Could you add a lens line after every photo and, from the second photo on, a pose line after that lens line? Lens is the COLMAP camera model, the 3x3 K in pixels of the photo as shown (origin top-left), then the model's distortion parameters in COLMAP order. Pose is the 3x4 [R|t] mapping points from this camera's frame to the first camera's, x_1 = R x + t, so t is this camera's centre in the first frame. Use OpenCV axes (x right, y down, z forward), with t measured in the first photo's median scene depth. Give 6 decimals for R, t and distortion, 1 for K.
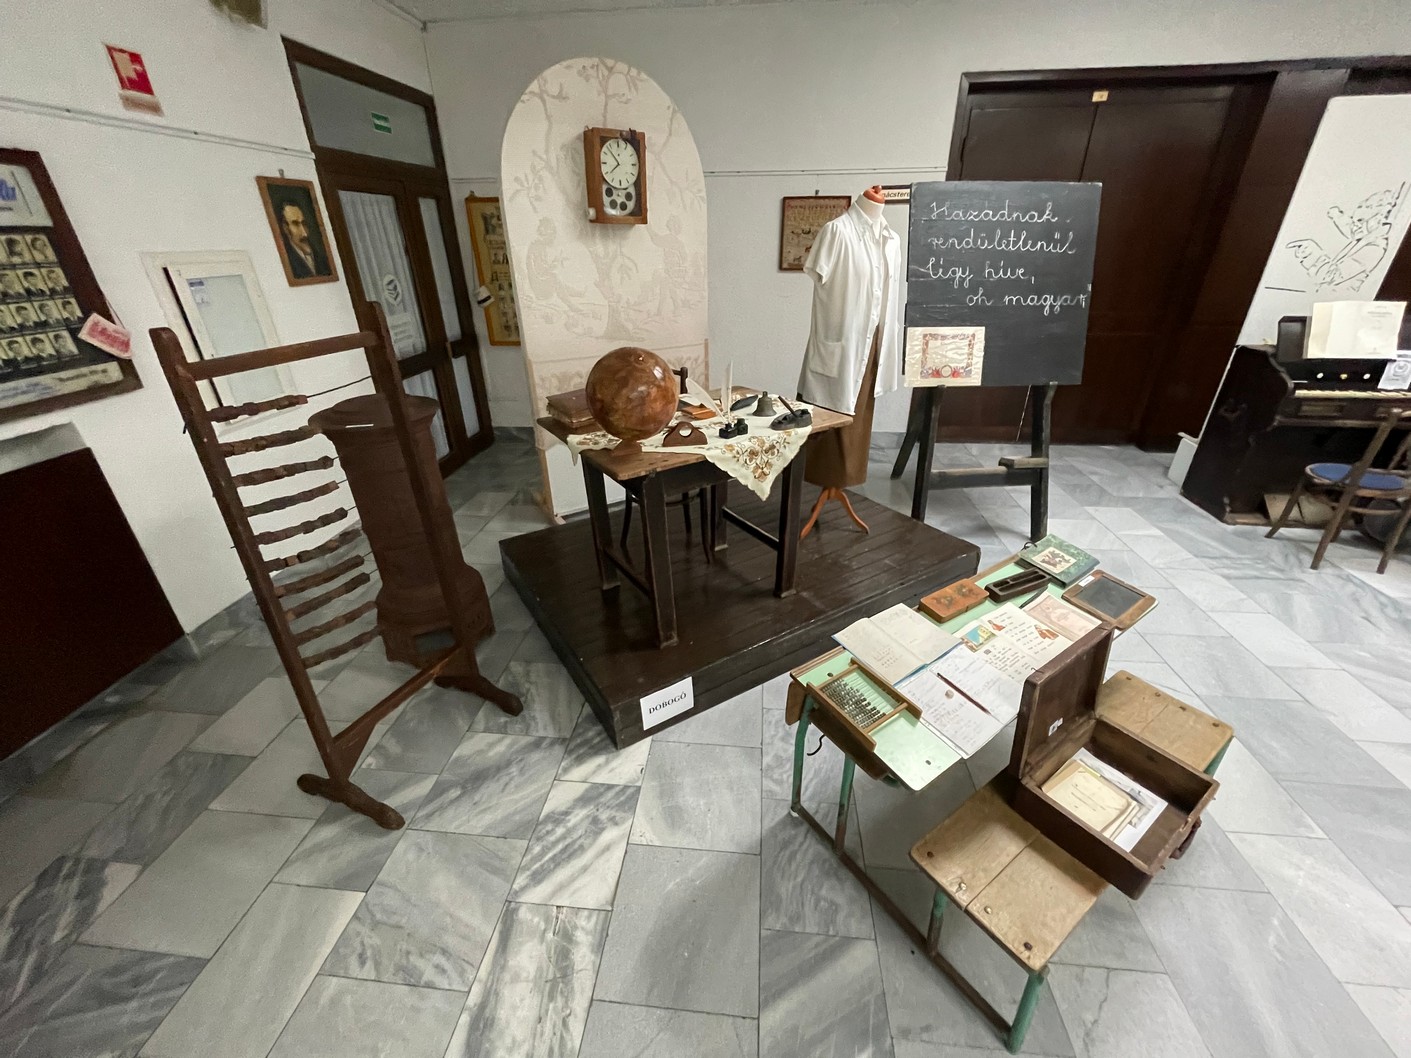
lens RADIAL K [[570.2, 0, 705.6], [0, 570.2, 531.0], [0, 0, 1]] dist [-0.002515, 0.000186]
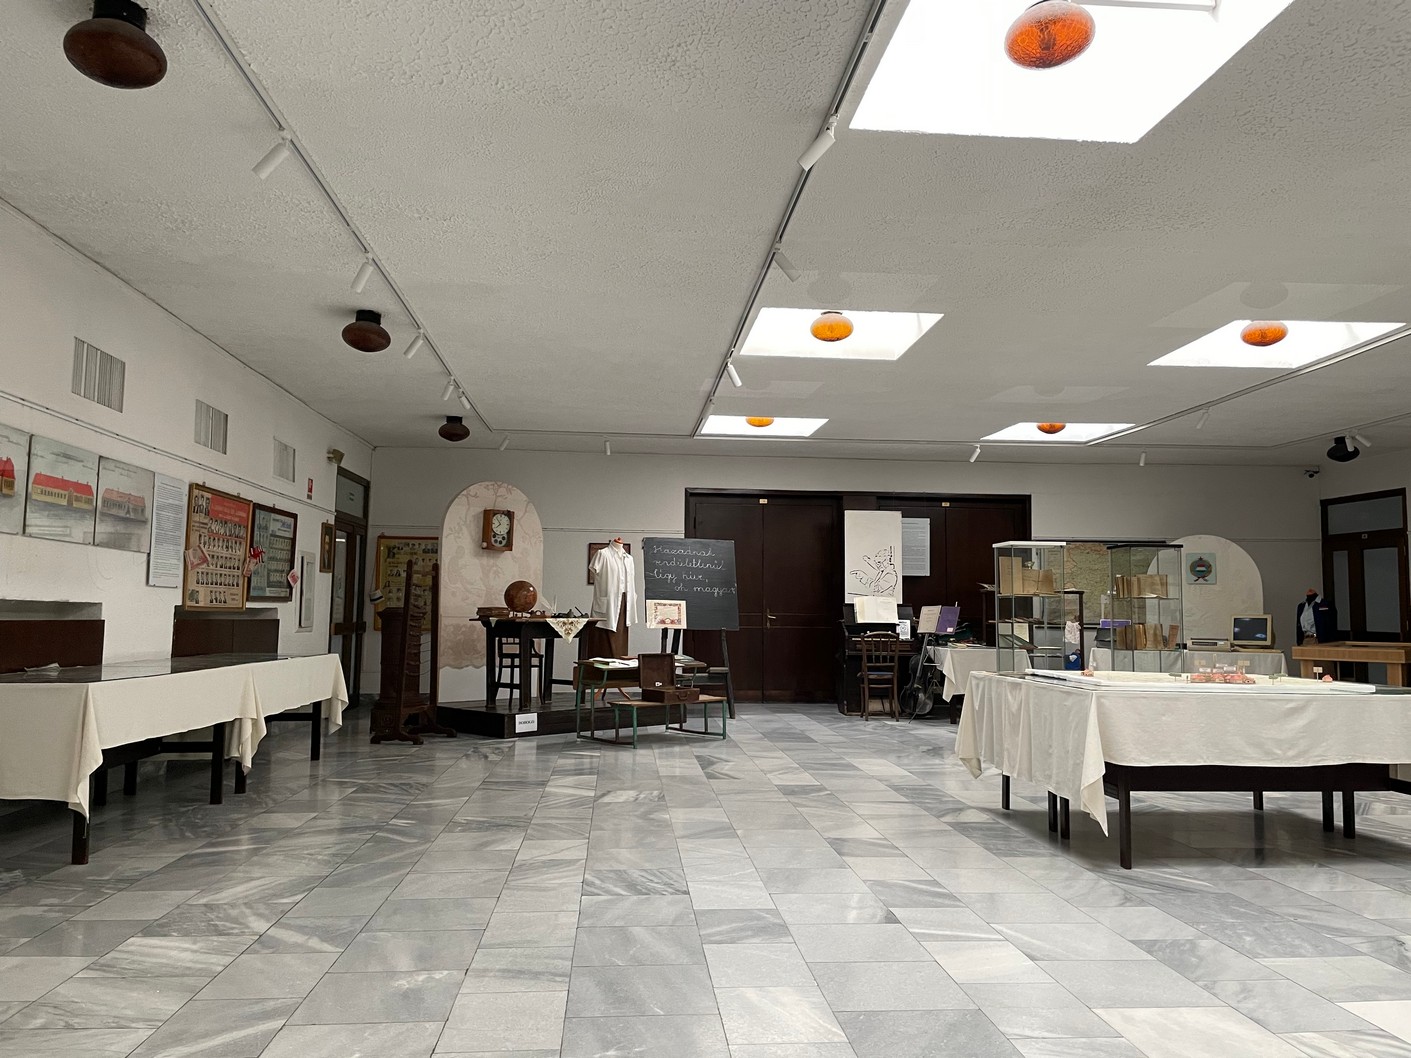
lens RADIAL K [[1071.5, 0, 725.1], [0, 1071.5, 521.2], [0, 0, 1]] dist [0.091069, -0.124532]
pose [[0.980221, 0.040876, 0.193637, -0.127215], [0.069029, 0.846372, -0.528100, 1.614654], [-0.185475, 0.531021, 0.826810, -2.629266]]
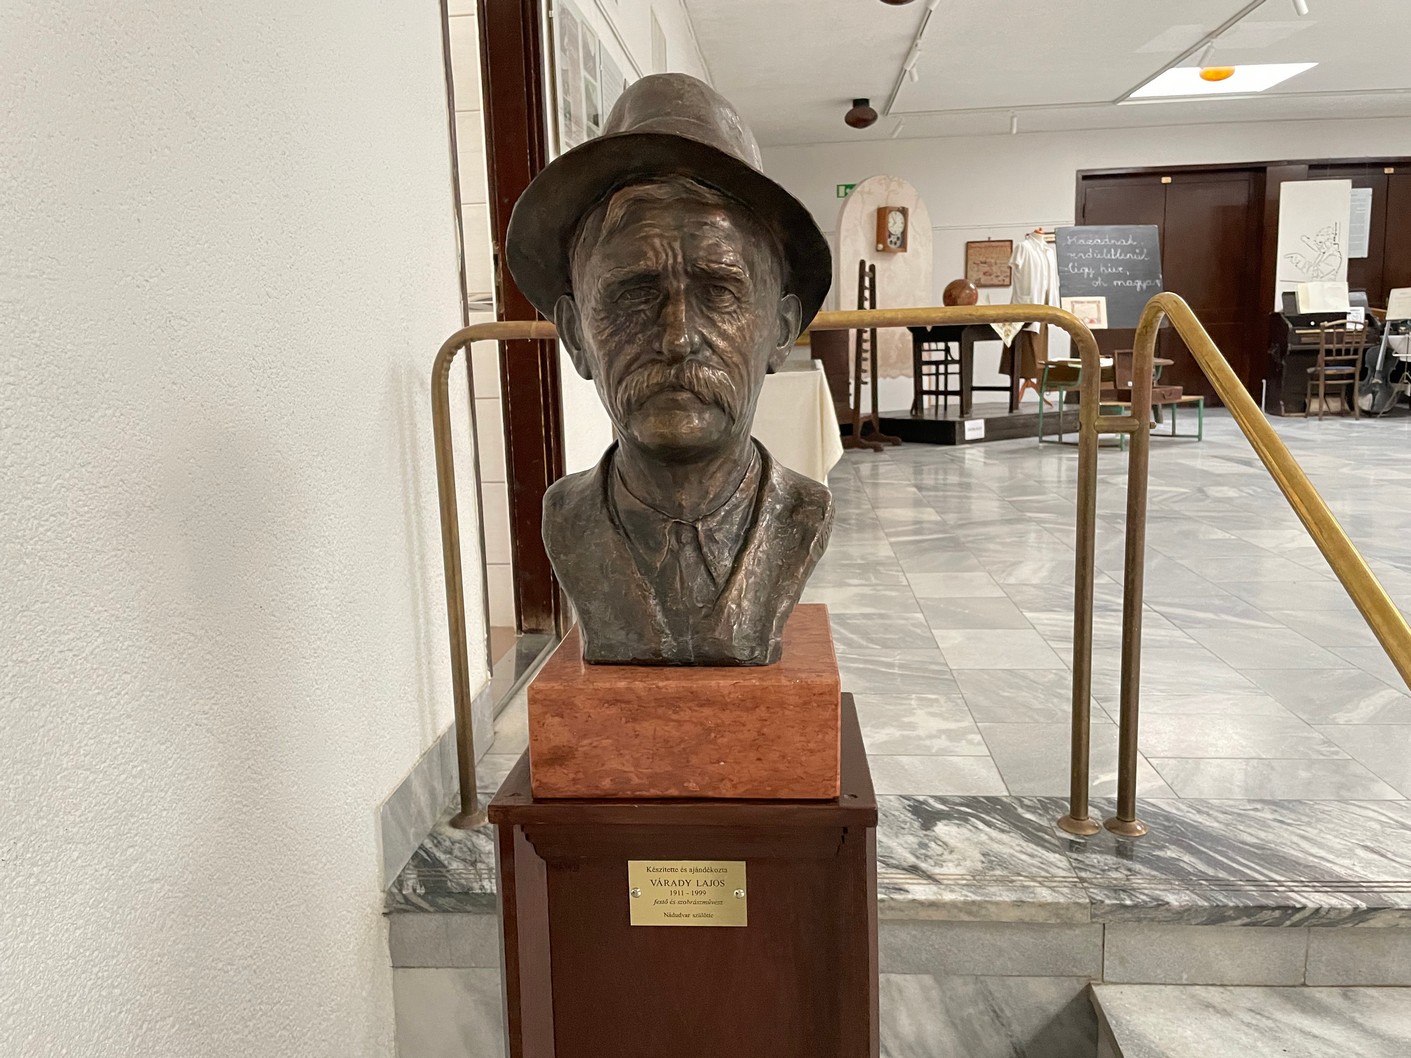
lens RADIAL K [[1071.5, 0, 690.3], [0, 1071.5, 535.2], [0, 0, 1]] dist [0.091069, -0.124532]
pose [[0.999855, -0.016804, 0.002770, -0.974721], [0.016861, 0.953822, -0.299898, 1.583674], [0.002397, 0.299901, 0.953967, -2.373925]]
